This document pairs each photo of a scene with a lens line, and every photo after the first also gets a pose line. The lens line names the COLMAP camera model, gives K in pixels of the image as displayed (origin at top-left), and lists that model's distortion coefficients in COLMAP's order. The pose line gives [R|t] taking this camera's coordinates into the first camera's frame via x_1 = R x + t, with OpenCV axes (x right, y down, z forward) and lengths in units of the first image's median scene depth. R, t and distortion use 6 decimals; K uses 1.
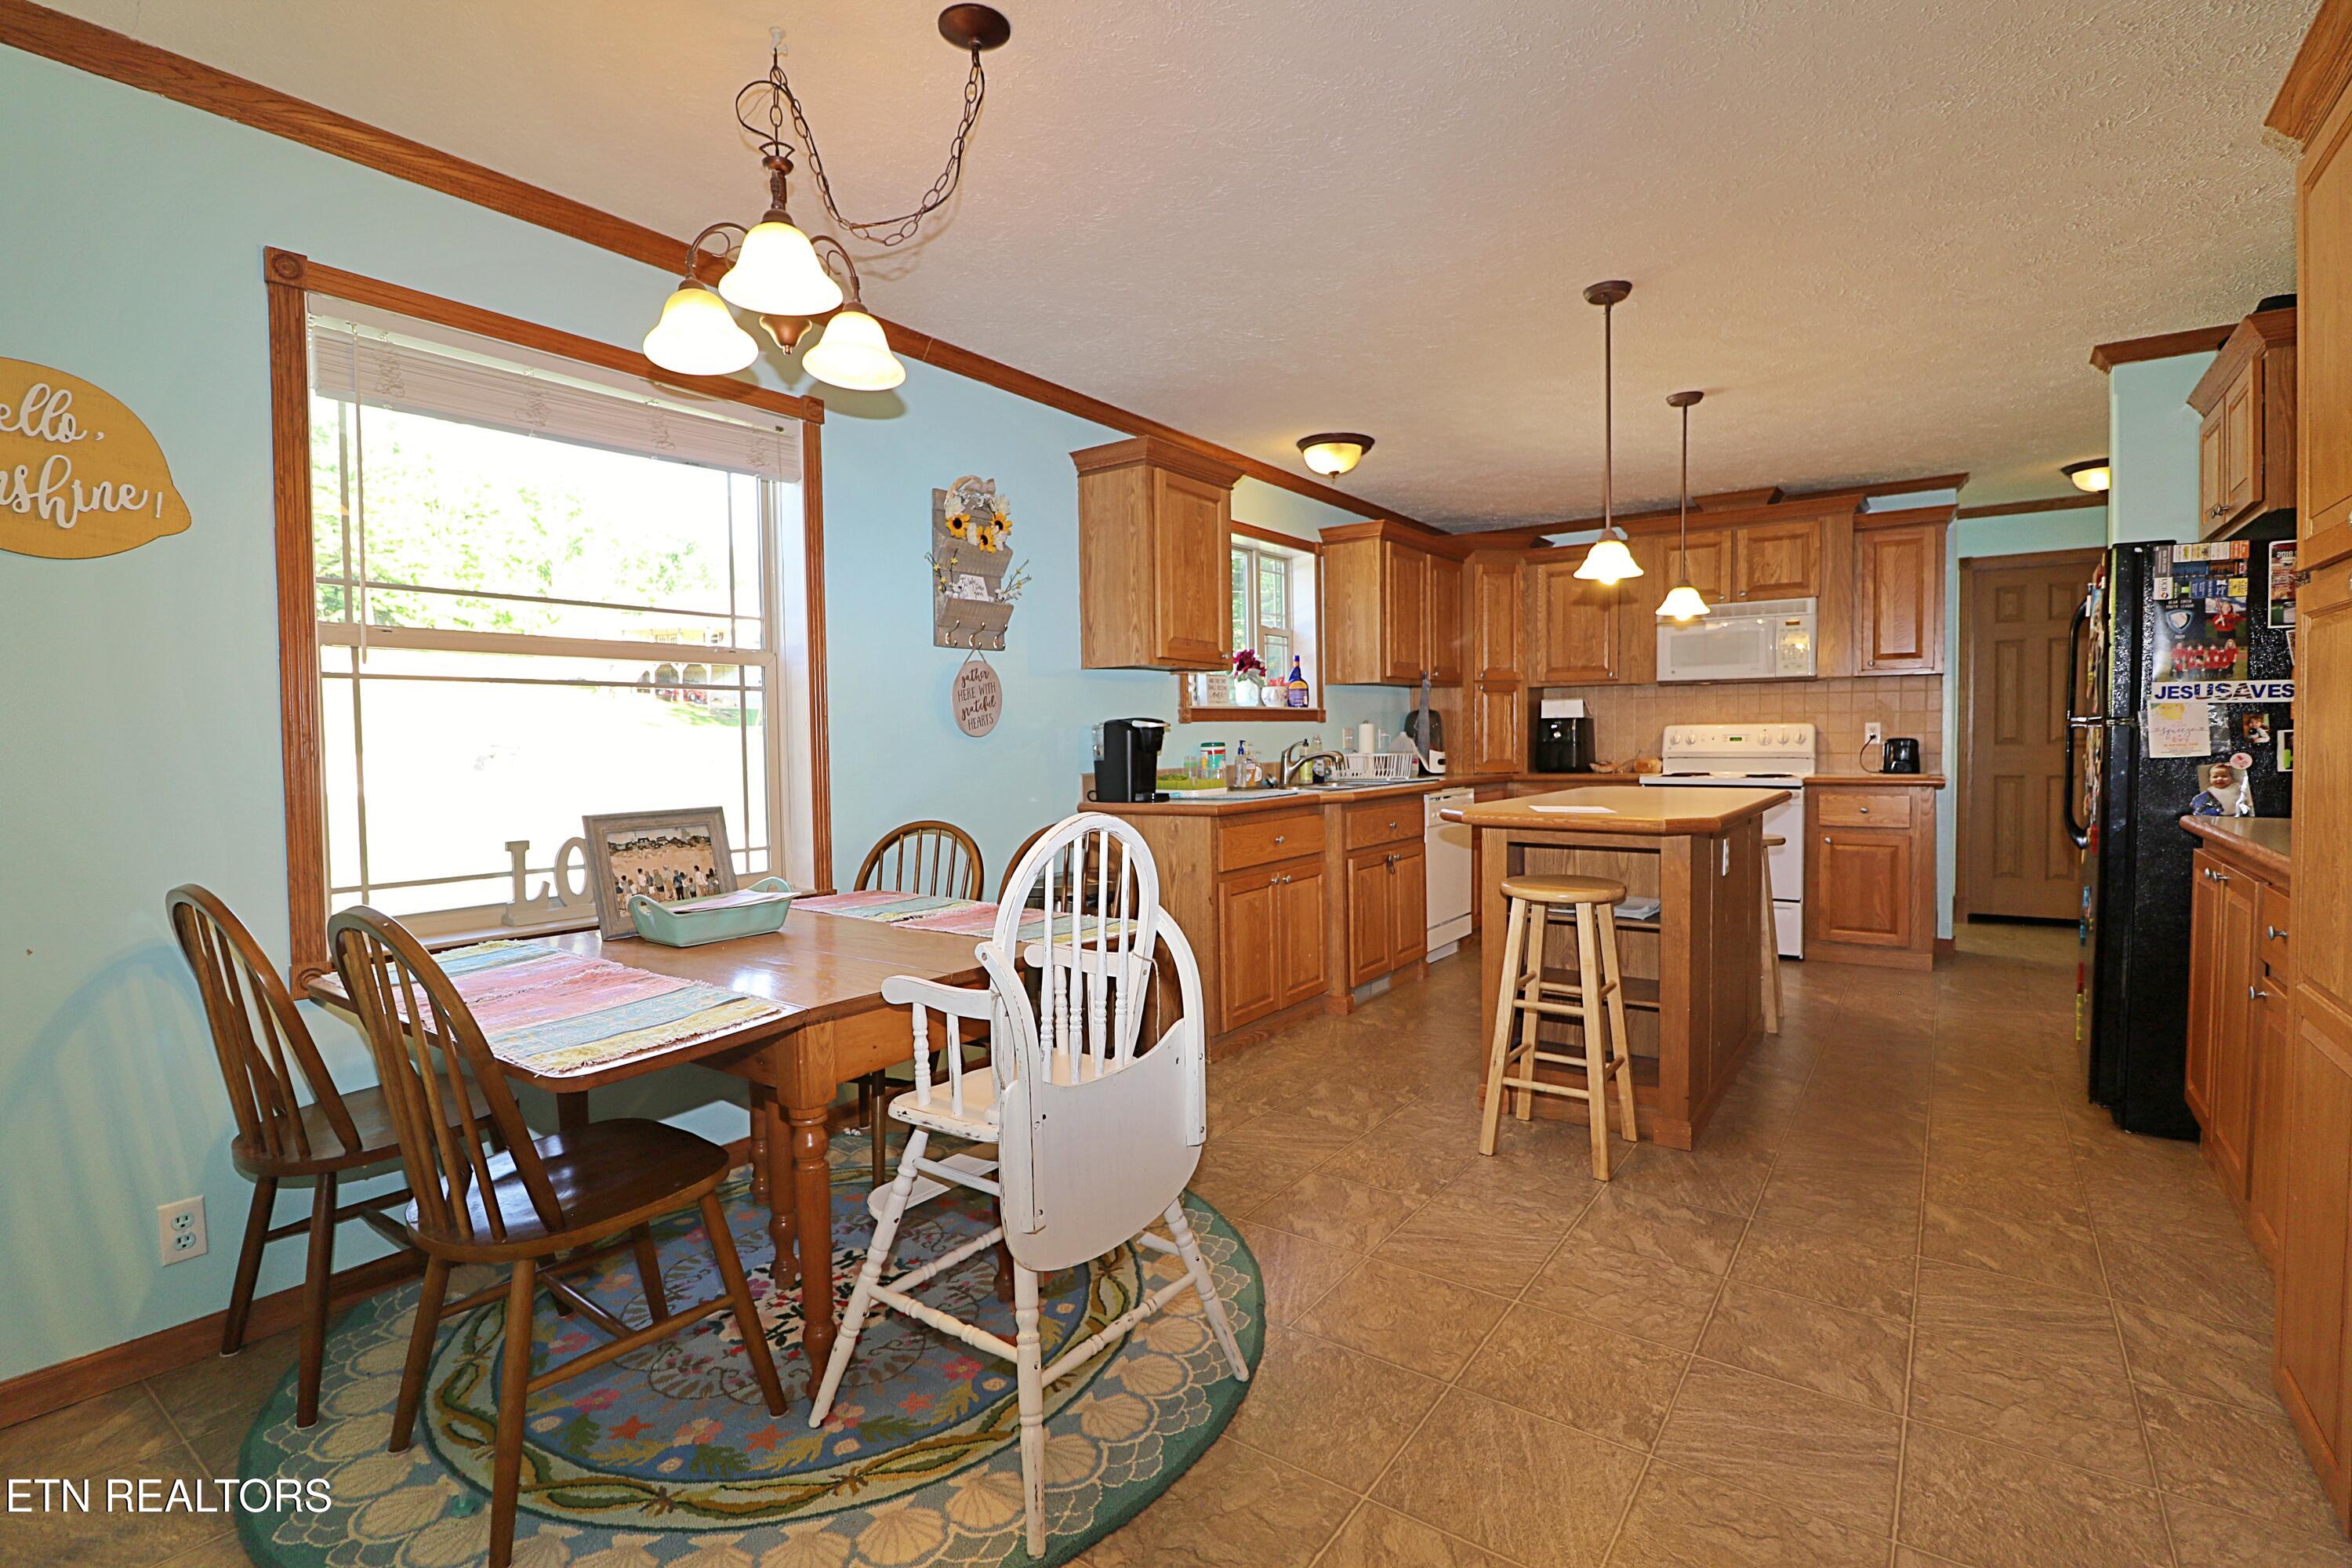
lens RADIAL K [[1057.1, 0, 1143.9], [0, 1057.1, 774.7], [0, 0, 1]] dist [-0.032699, 0.000343]
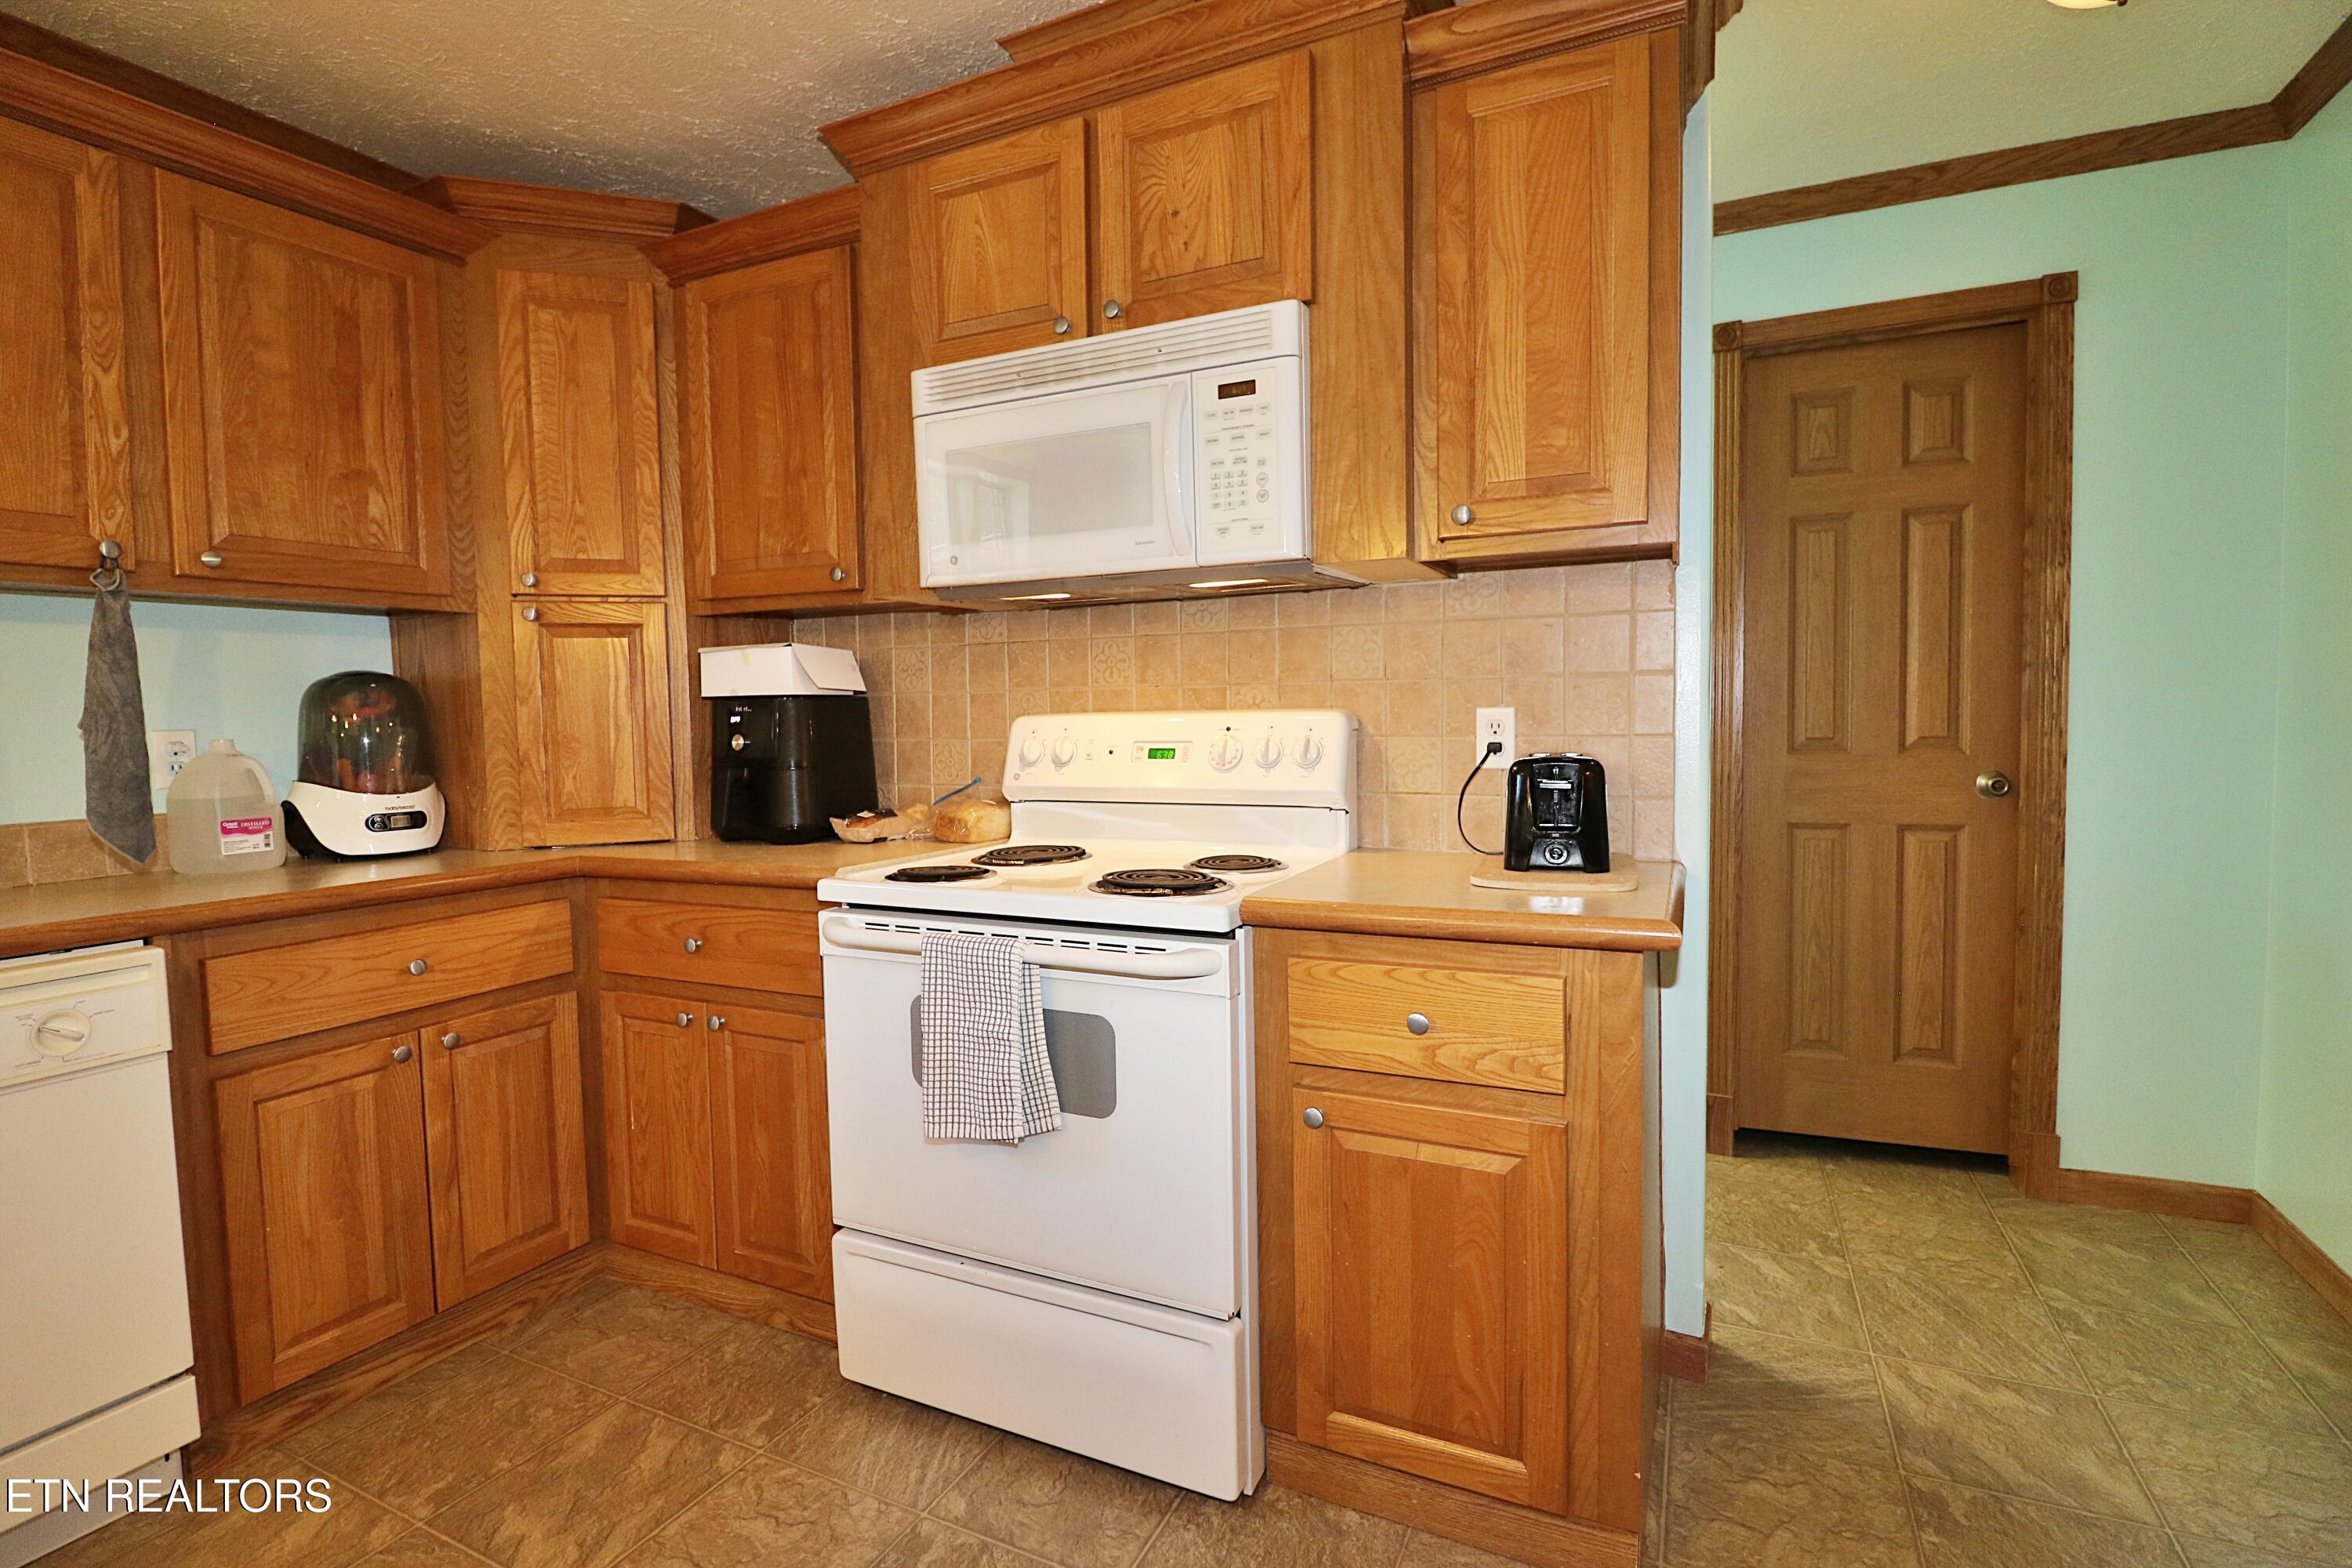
lens RADIAL K [[1076.3, 0, 1182.9], [0, 1076.3, 776.3], [0, 0, 1]] dist [-0.002491, -0.011607]
pose [[0.977081, -0.017088, 0.212181, 0.465213], [0.014219, 0.999786, 0.015042, -0.029853], [-0.212393, -0.011680, 0.977115, 0.596483]]
